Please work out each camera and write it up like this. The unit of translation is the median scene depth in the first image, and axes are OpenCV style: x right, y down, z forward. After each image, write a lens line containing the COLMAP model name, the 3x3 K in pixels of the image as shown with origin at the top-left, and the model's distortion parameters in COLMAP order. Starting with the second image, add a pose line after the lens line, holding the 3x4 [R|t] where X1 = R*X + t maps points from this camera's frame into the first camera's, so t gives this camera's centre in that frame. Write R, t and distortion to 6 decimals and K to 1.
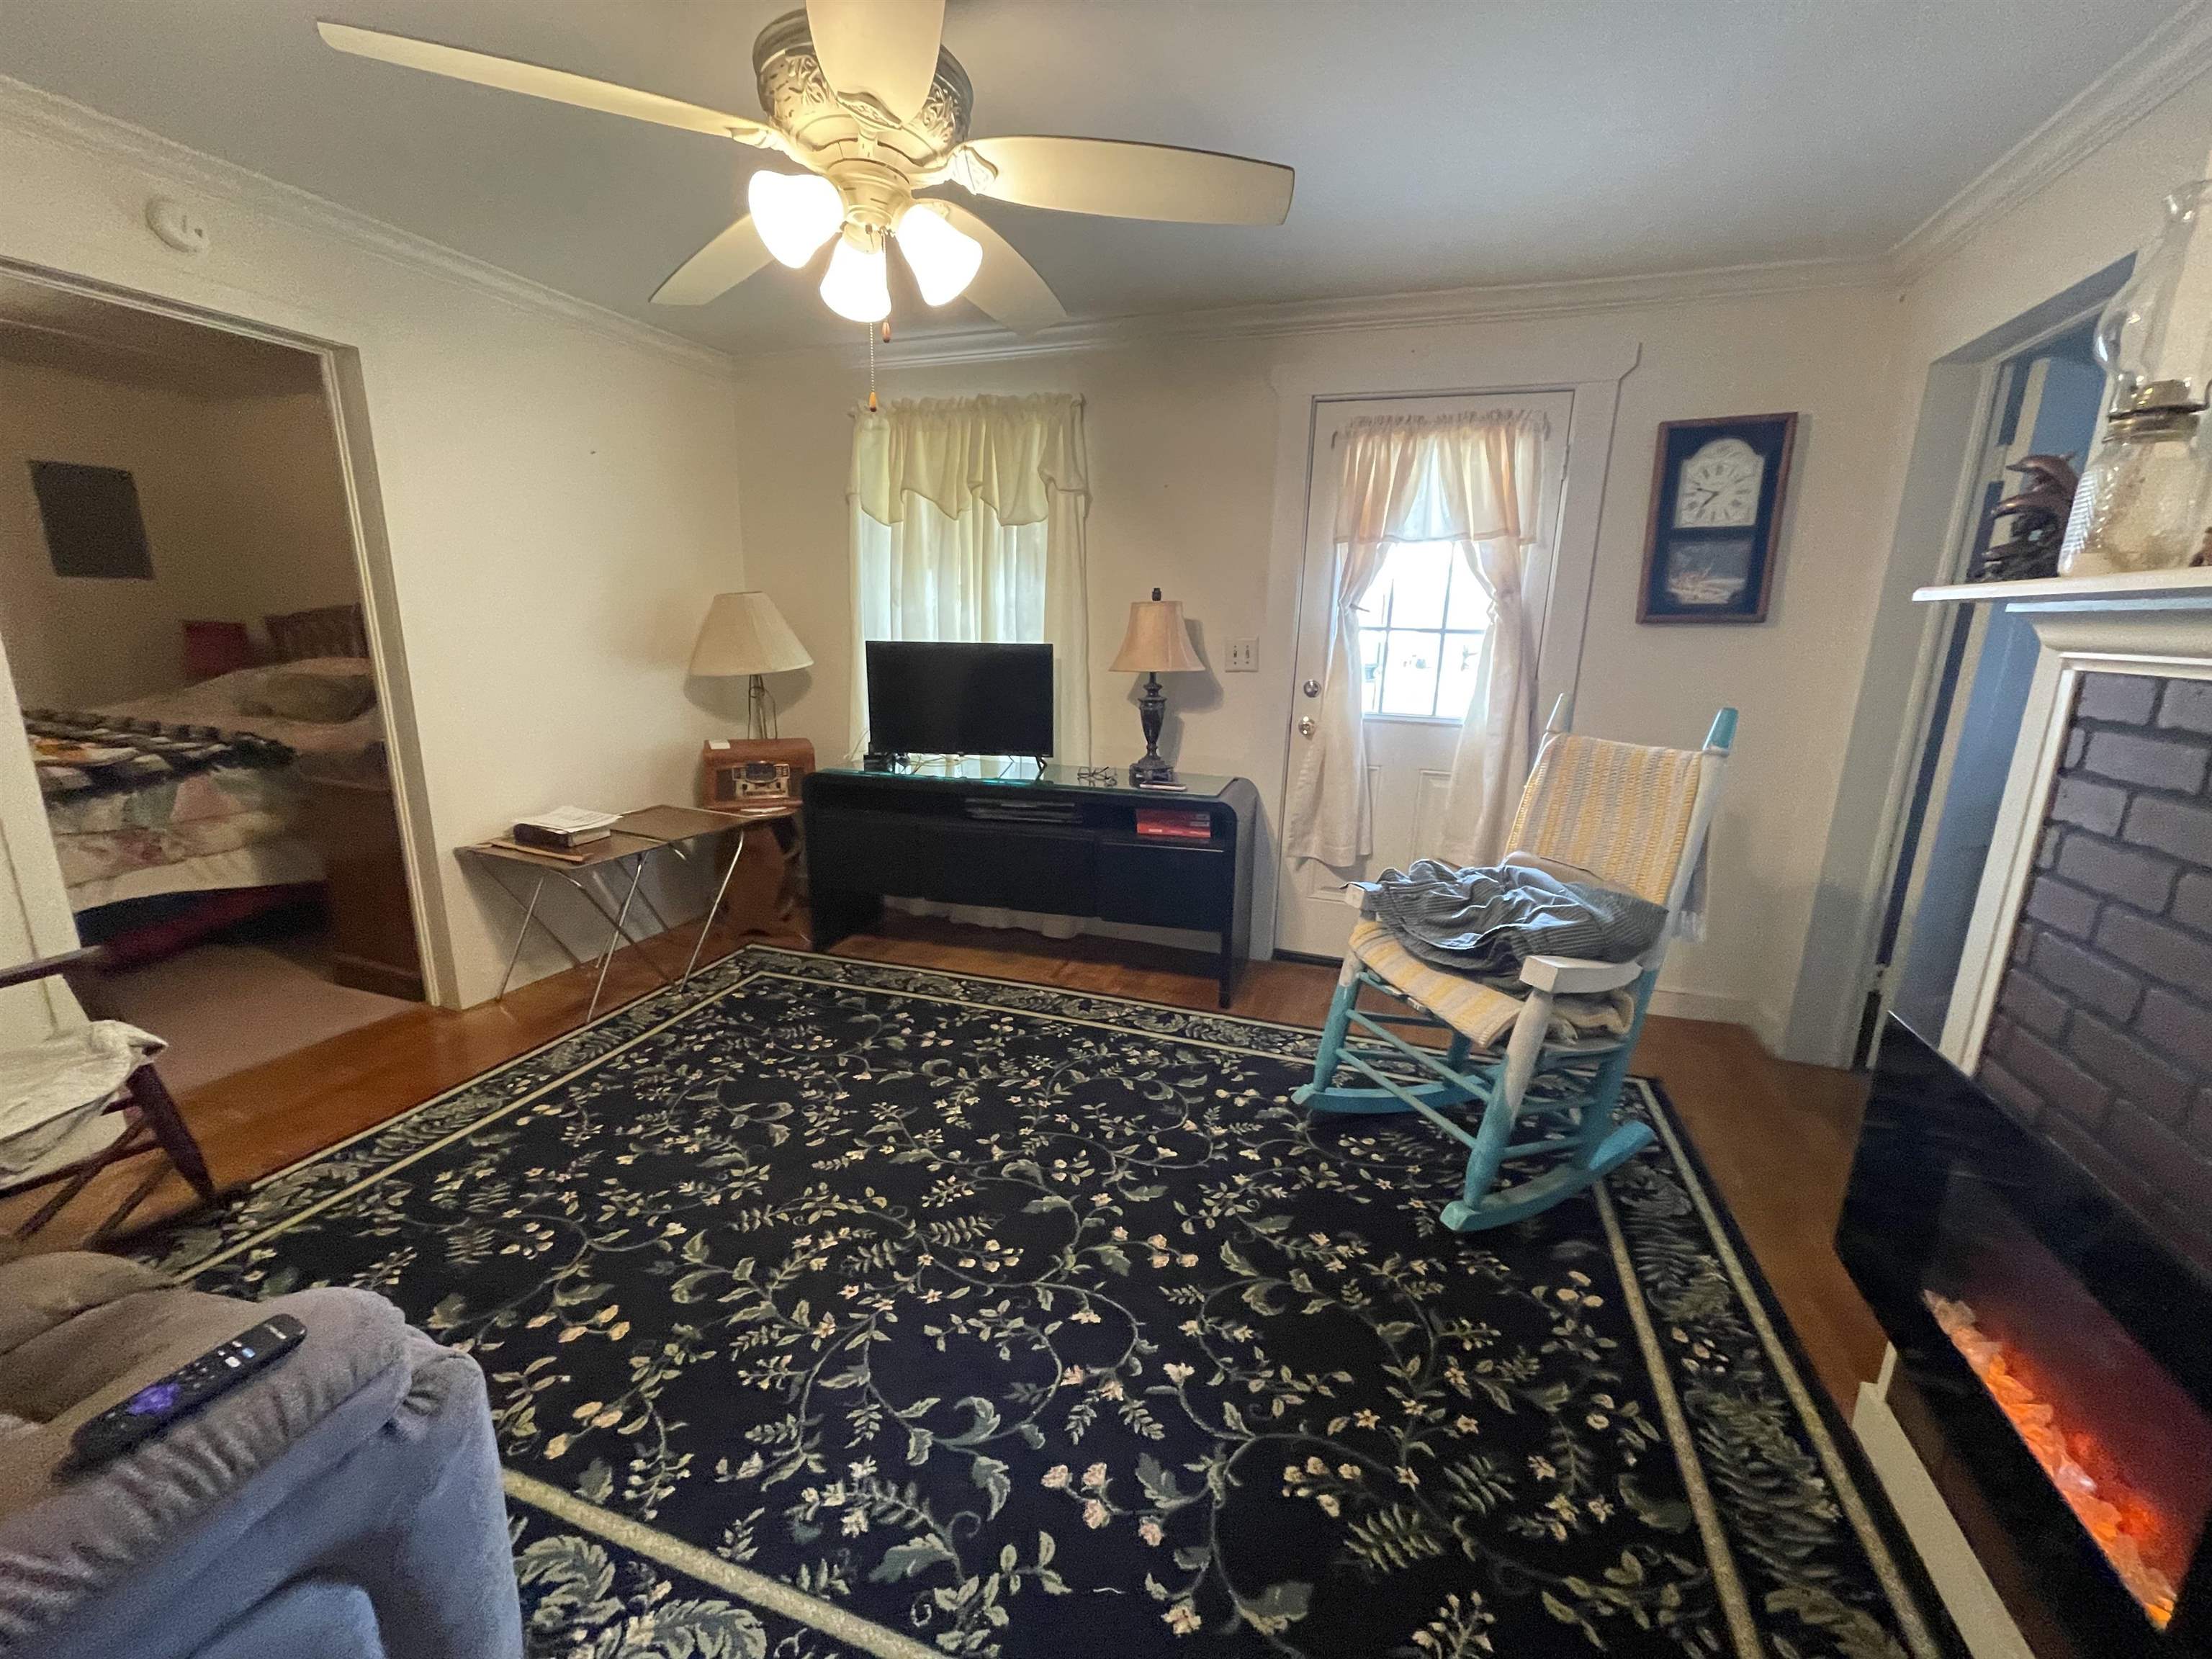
lens RADIAL K [[889.5, 0, 1099.0], [0, 889.5, 838.8], [0, 0, 1]] dist [-0.001514, 0.000012]
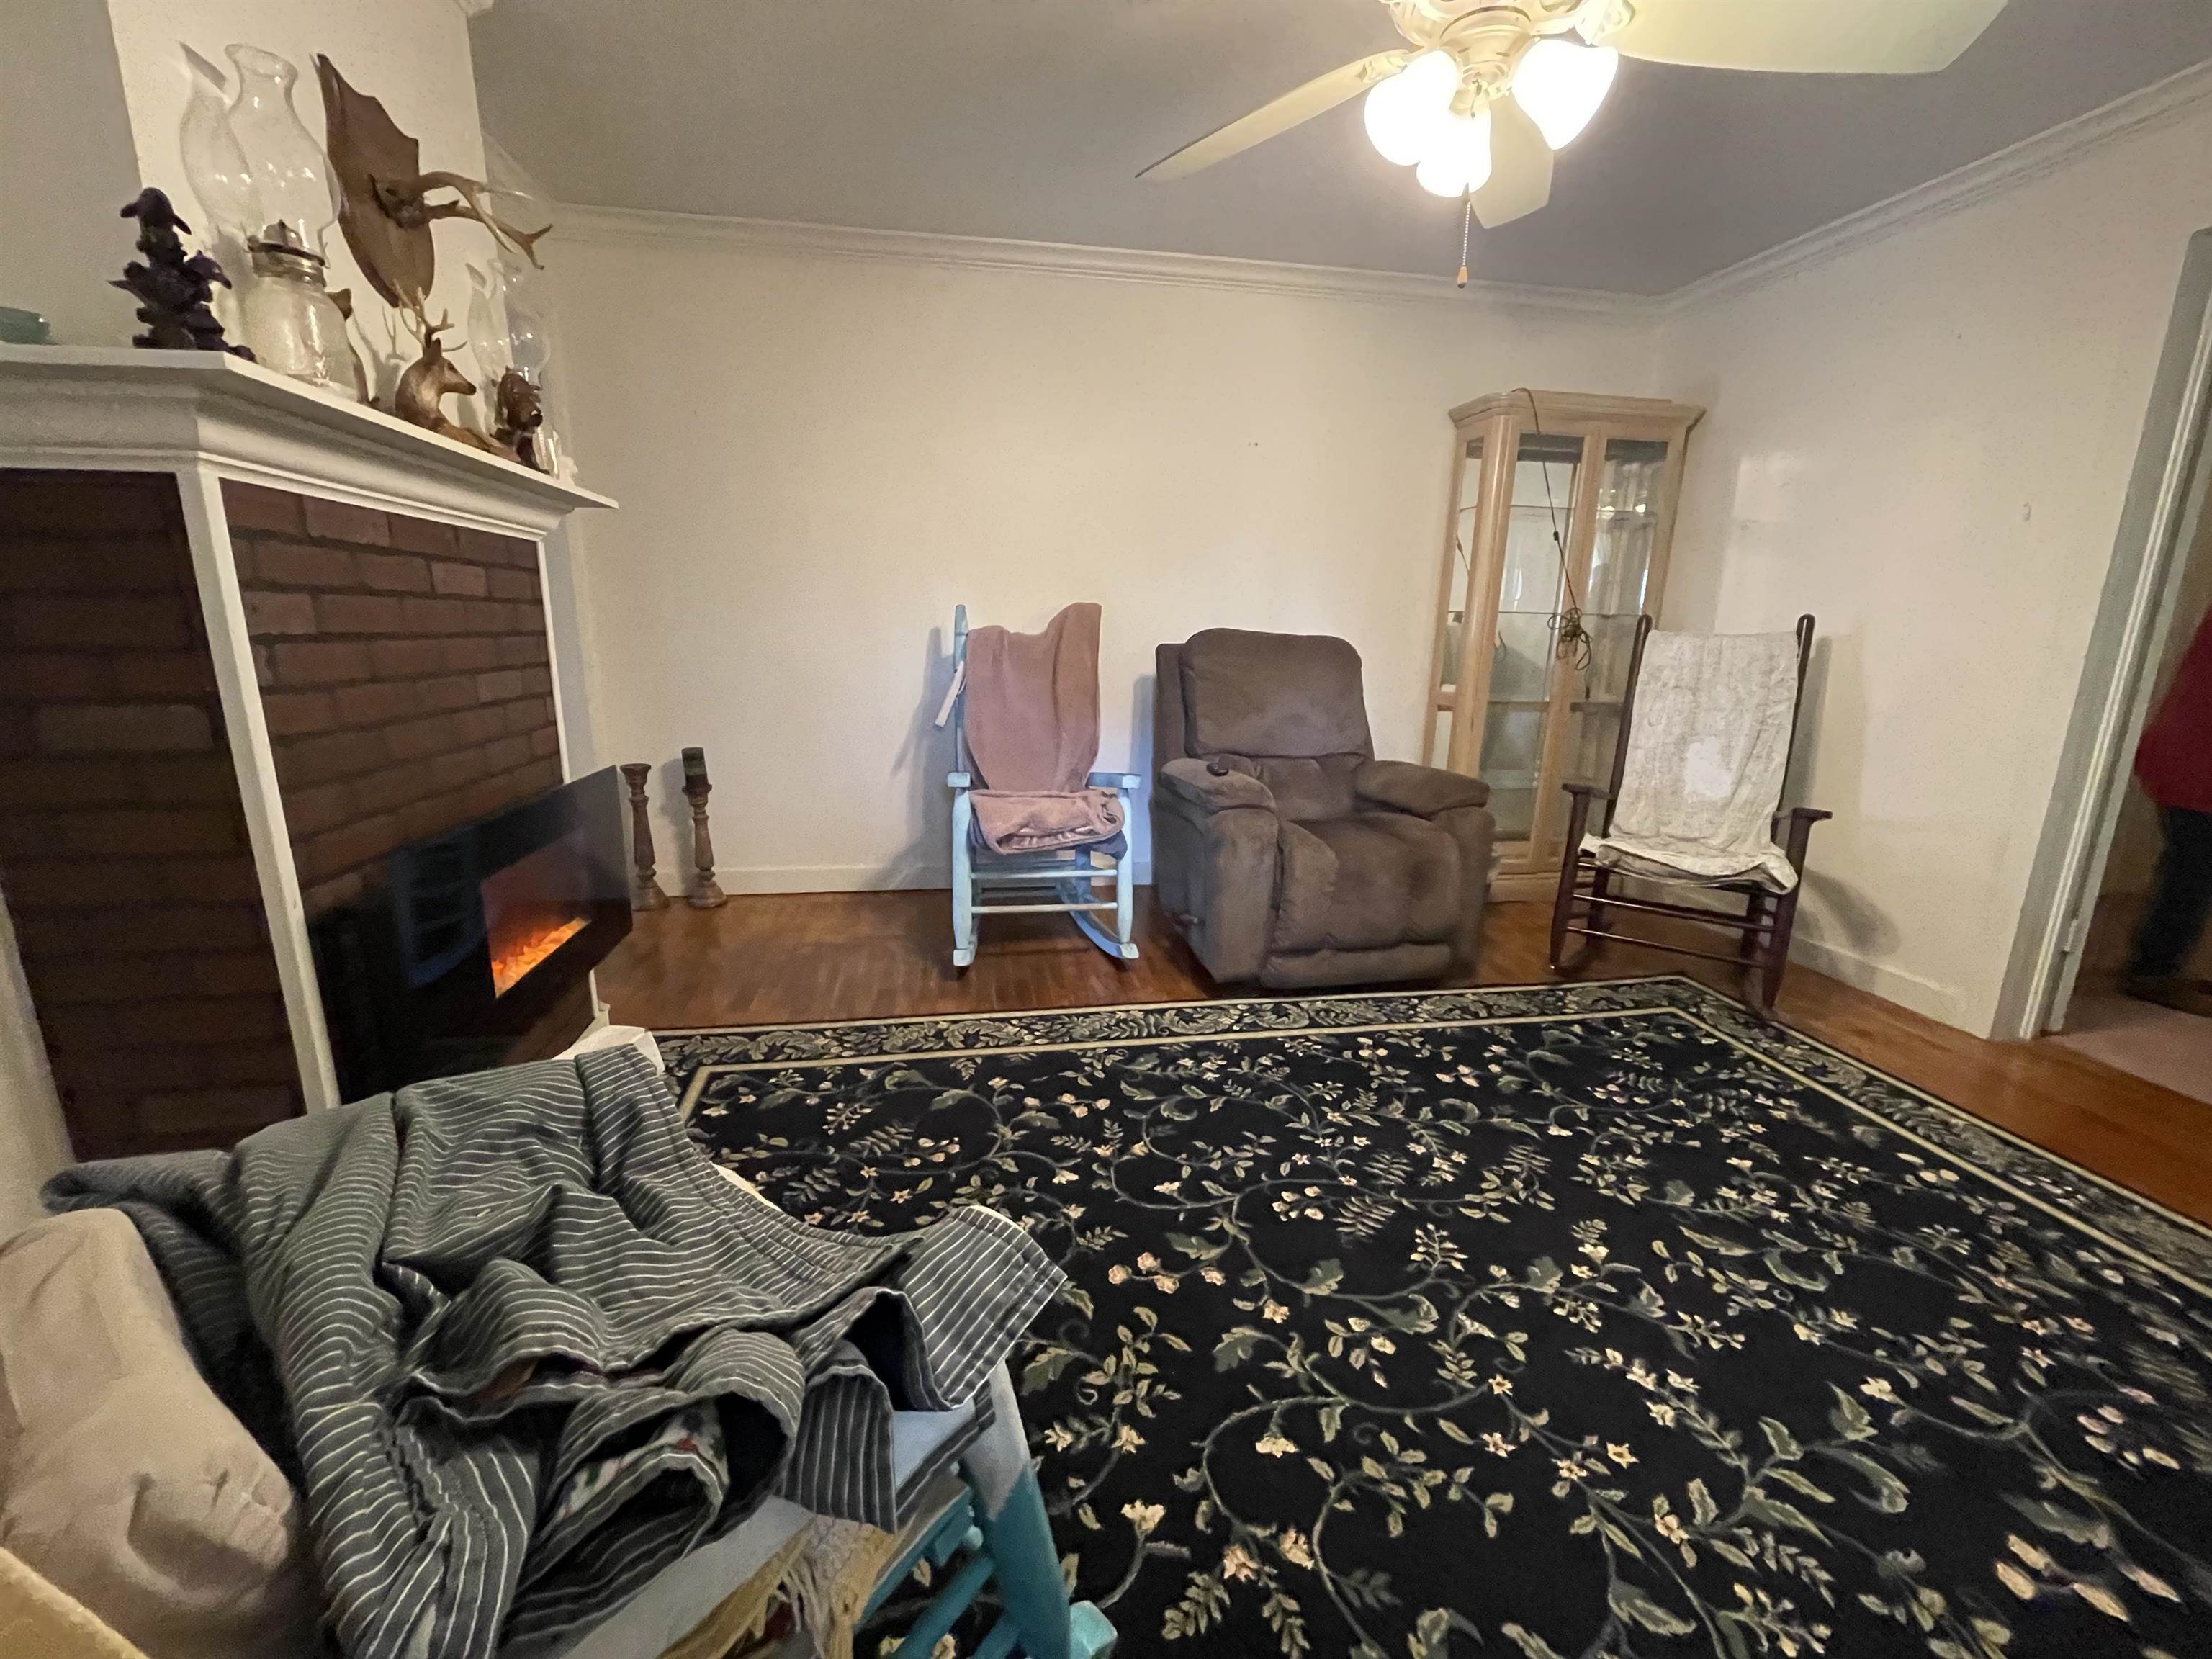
lens RADIAL K [[889.5, 0, 1107.9], [0, 889.5, 830.8], [0, 0, 1]] dist [-0.001514, 0.000012]
pose [[-0.861981, 0.085280, -0.499716, 0.437047], [-0.149767, 0.898908, 0.411745, -0.210890], [0.484313, 0.429757, -0.762069, 1.299805]]
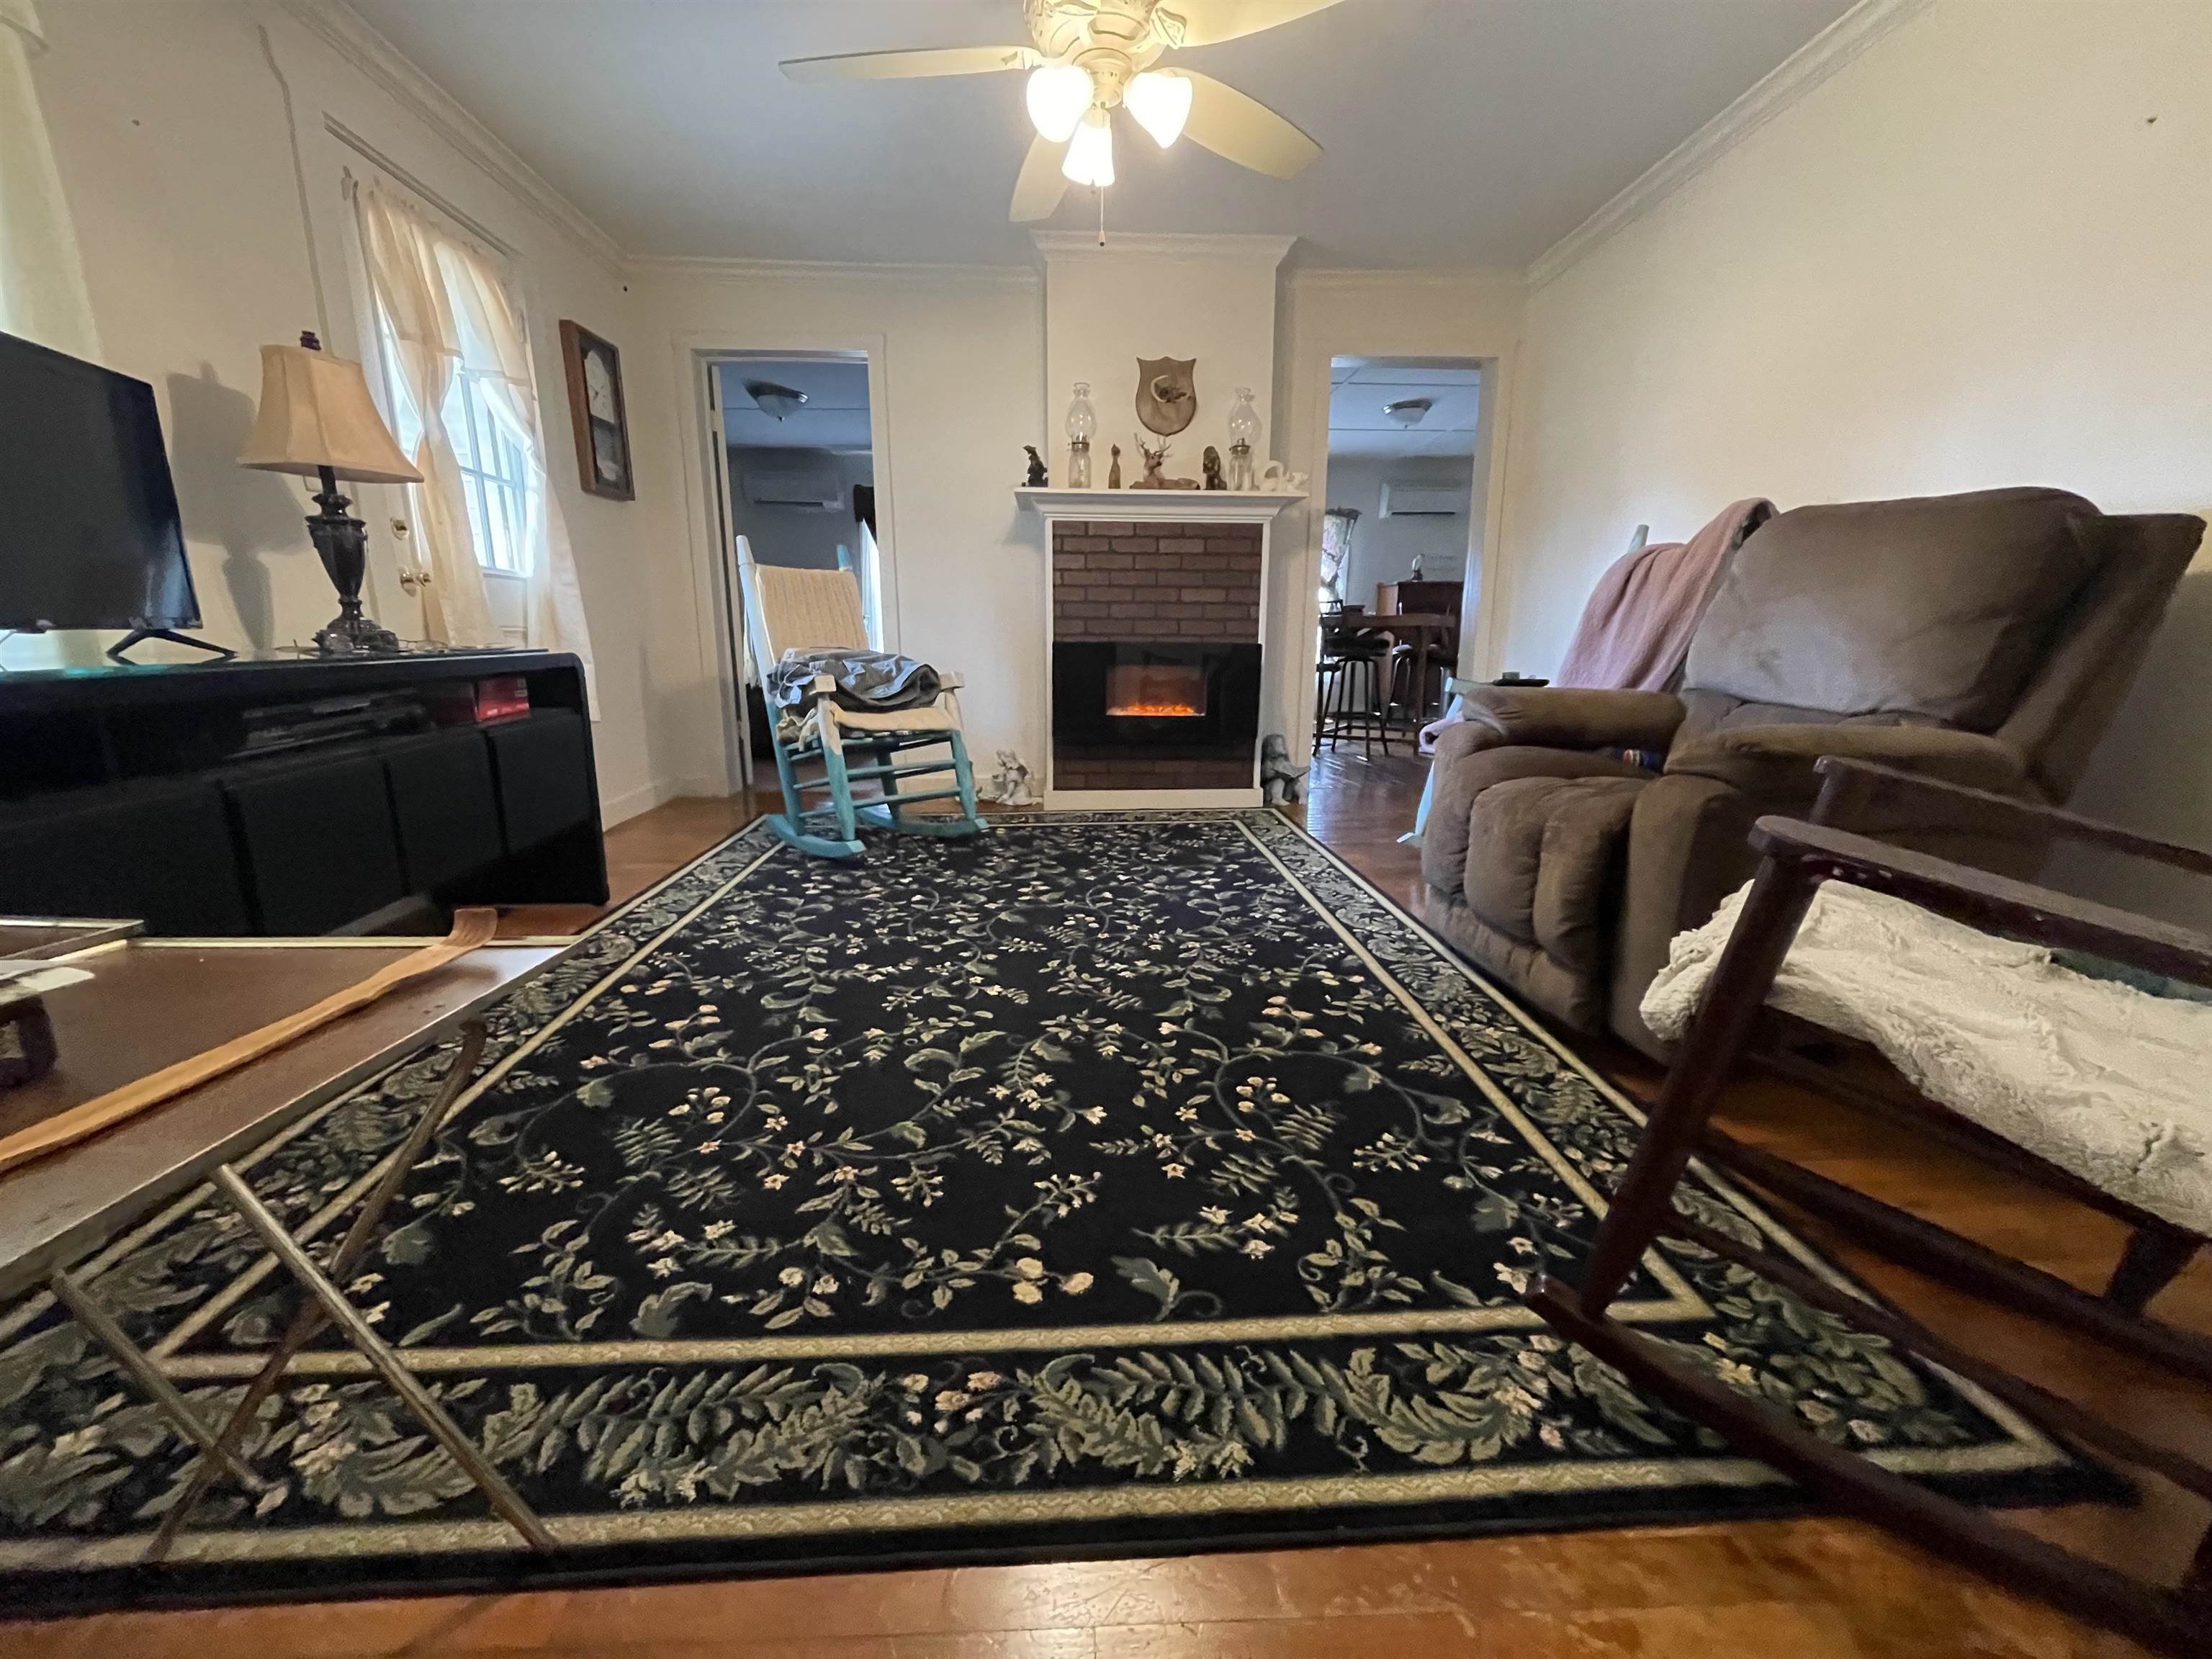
lens RADIAL K [[889.5, 0, 1115.3], [0, 889.5, 830.8], [0, 0, 1]] dist [-0.001514, 0.000012]
pose [[-0.399859, -0.217131, 0.890487, -1.180419], [0.204345, 0.925965, 0.317539, -0.066978], [-0.893508, 0.308938, -0.325886, 1.215923]]
